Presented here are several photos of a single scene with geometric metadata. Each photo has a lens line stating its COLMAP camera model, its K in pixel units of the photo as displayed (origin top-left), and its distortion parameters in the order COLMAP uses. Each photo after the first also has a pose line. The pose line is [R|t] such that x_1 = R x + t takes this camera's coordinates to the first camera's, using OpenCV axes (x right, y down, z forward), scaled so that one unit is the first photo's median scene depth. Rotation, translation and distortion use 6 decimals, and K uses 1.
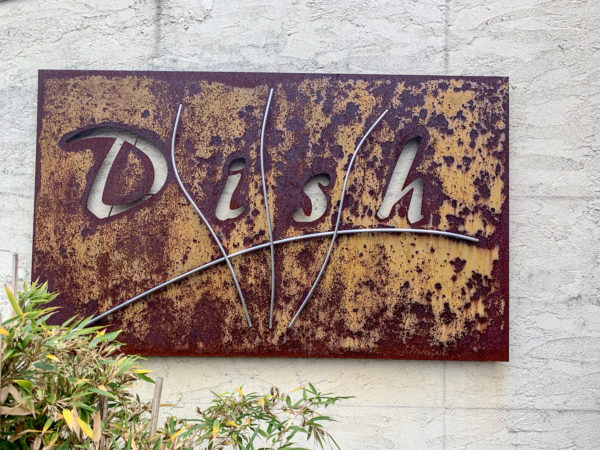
lens RADIAL K [[455.9, 0, 300.0], [0, 455.9, 223.8], [0, 0, 1]] dist [0.020831, -0.020977]
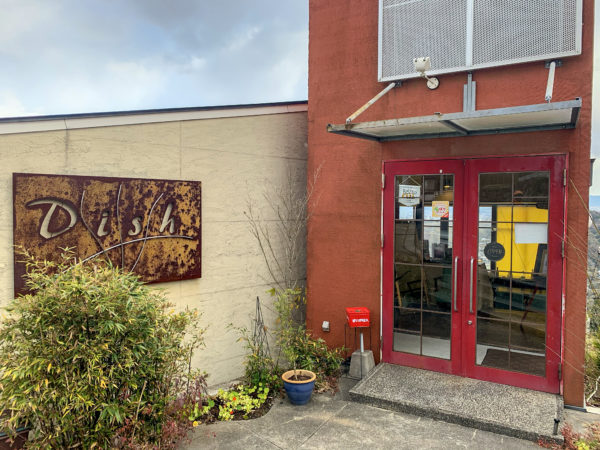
lens RADIAL K [[455.9, 0, 300.6], [0, 455.9, 223.7], [0, 0, 1]] dist [0.020831, -0.020977]
pose [[0.726567, -0.038481, 0.686017, -1.087848], [-0.019316, 0.996892, 0.076377, -0.288056], [-0.686824, -0.068744, 0.723565, -1.554313]]
